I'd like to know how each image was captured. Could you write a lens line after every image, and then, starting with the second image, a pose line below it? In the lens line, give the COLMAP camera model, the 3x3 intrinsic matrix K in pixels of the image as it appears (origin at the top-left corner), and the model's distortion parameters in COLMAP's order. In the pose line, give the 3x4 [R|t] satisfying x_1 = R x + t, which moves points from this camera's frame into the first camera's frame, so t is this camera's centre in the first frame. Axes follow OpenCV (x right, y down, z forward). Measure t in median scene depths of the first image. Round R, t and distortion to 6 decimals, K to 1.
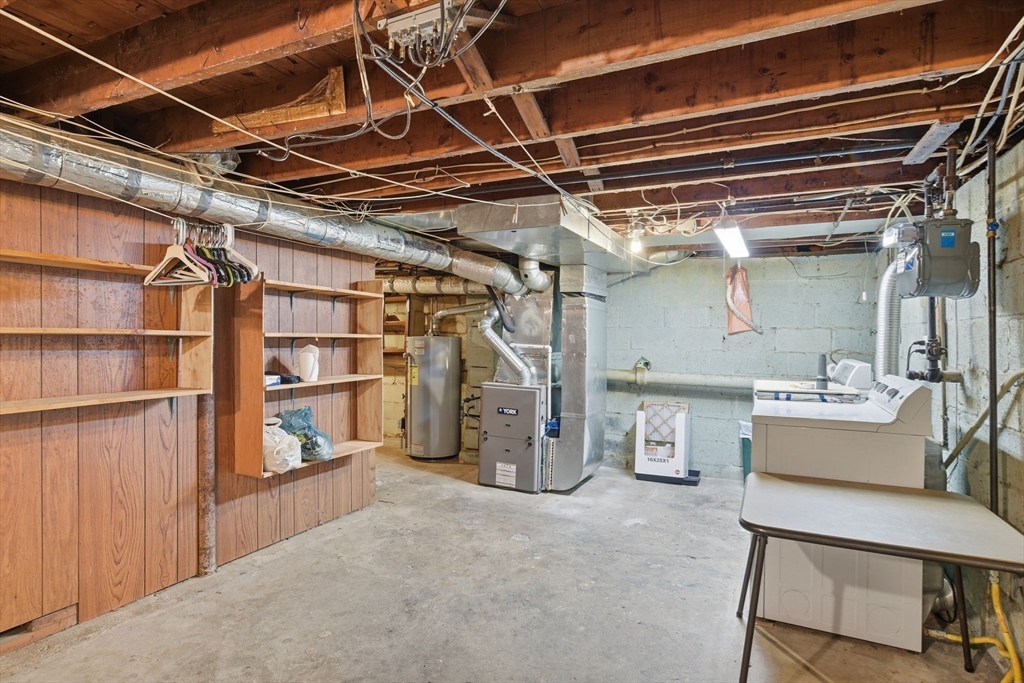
lens RADIAL K [[519.7, 0, 512.3], [0, 519.7, 345.0], [0, 0, 1]] dist [-0.011297, 0.002672]
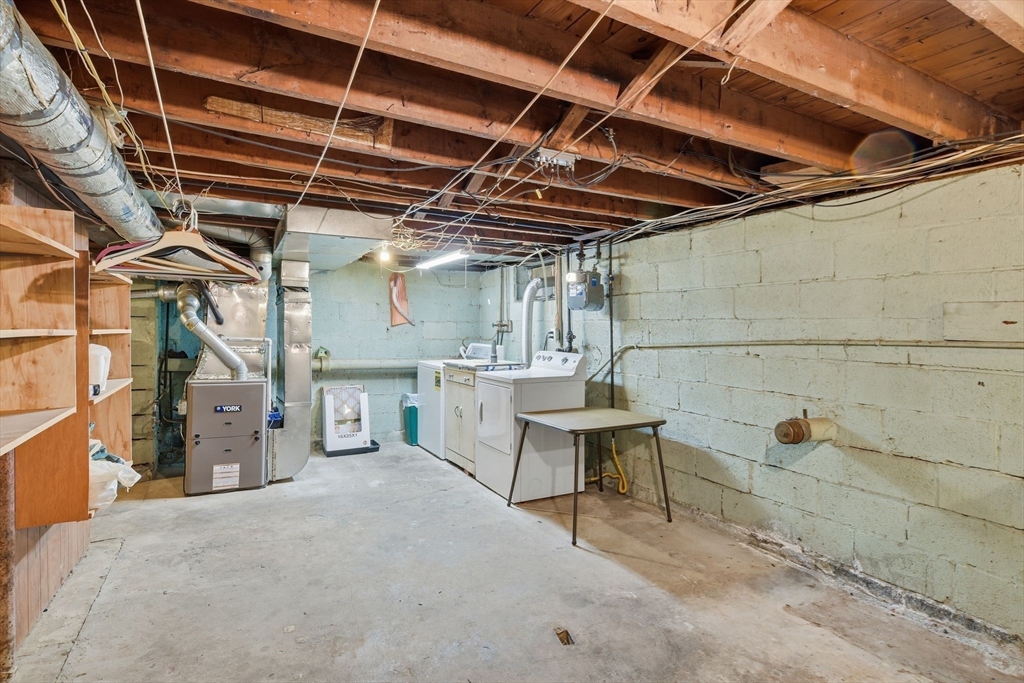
lens RADIAL K [[519.7, 0, 518.3], [0, 519.7, 332.0], [0, 0, 1]] dist [-0.011297, 0.002672]
pose [[0.584653, -0.011495, 0.811202, -0.523955], [0.011785, 0.999914, 0.005675, -0.012687], [-0.811198, 0.006242, 0.584738, 0.024372]]
